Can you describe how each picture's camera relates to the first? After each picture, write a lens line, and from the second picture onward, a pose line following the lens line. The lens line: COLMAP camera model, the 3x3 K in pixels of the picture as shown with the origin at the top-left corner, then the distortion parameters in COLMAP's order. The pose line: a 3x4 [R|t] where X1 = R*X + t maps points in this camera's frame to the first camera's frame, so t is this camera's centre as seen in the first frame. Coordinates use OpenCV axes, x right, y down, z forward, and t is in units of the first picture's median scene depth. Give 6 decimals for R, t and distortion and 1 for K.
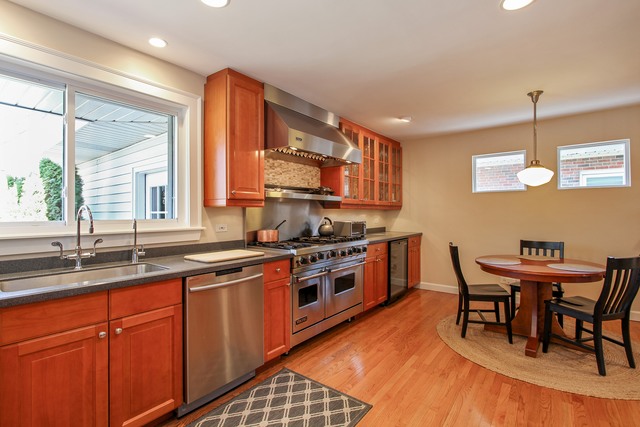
lens RADIAL K [[303.6, 0, 321.3], [0, 303.6, 211.7], [0, 0, 1]] dist [-0.005774, -0.000012]
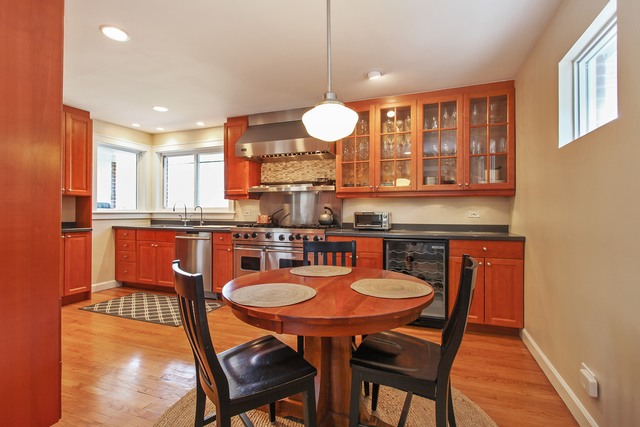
lens RADIAL K [[303.6, 0, 319.8], [0, 303.6, 213.2], [0, 0, 1]] dist [-0.005774, -0.000012]
pose [[0.286268, 0.009311, -0.958104, 1.225248], [0.002242, 0.999944, 0.010387, 0.034789], [0.958147, -0.005122, 0.286231, 0.836269]]
